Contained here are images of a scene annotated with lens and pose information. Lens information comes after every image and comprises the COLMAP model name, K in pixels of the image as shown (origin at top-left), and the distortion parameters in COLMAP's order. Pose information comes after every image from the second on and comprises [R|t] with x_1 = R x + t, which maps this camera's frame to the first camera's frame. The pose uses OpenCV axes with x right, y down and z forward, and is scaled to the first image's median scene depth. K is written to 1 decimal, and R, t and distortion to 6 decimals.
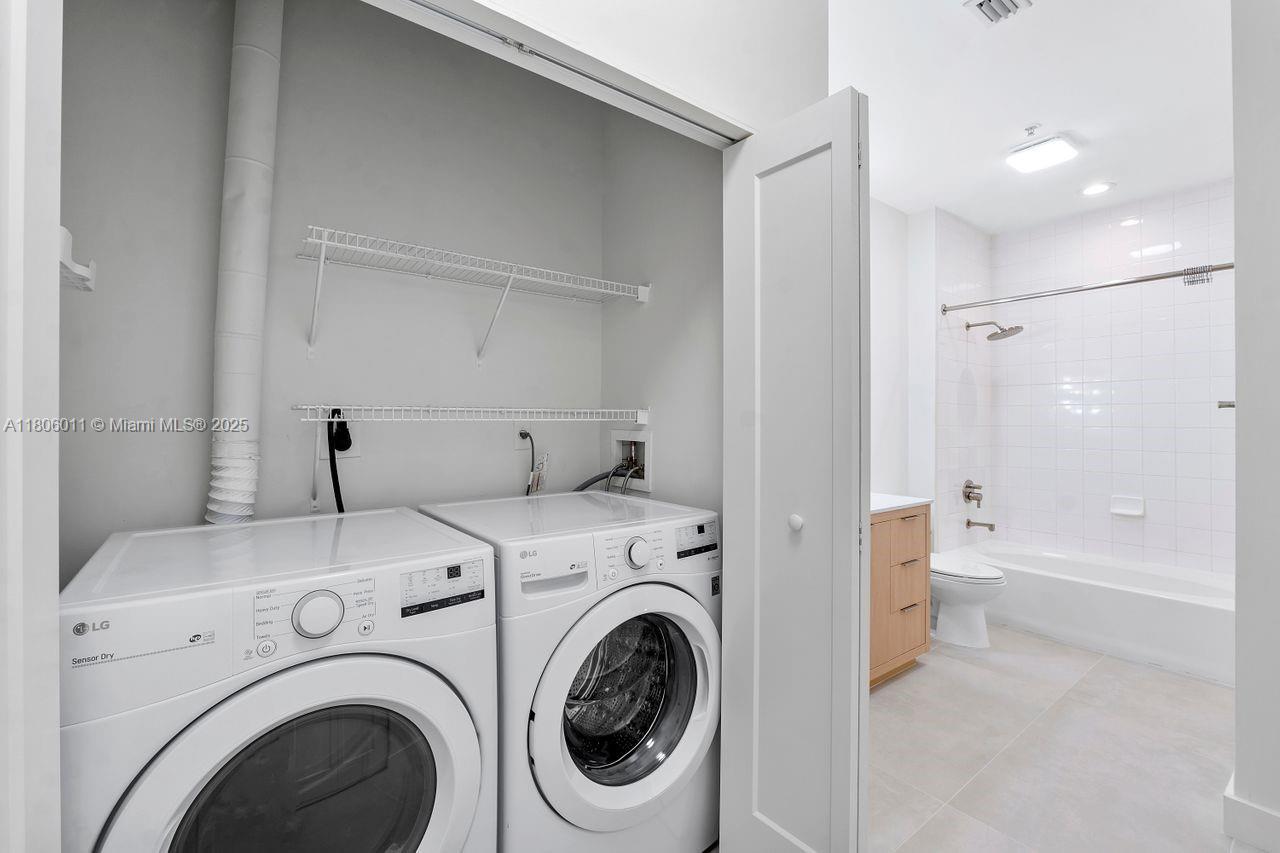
lens RADIAL K [[554.7, 0, 640.9], [0, 554.7, 413.8], [0, 0, 1]] dist [0.000950, 0.000706]
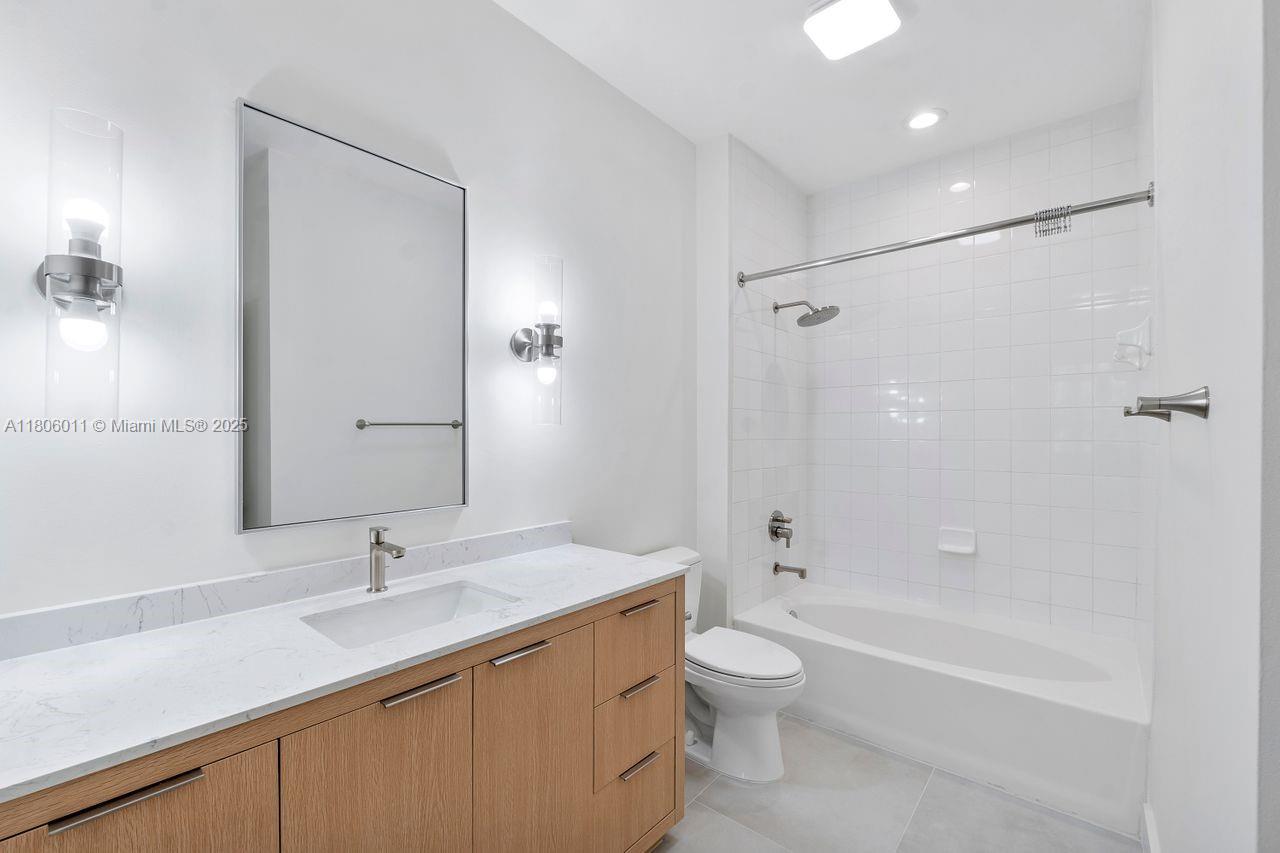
lens RADIAL K [[554.7, 0, 637.4], [0, 554.7, 433.3], [0, 0, 1]] dist [0.000950, 0.000706]
pose [[0.976959, -0.007607, 0.213291, 0.255747], [0.004226, 0.999858, 0.016301, 0.000228], [-0.213385, -0.015024, 0.976853, 0.316779]]
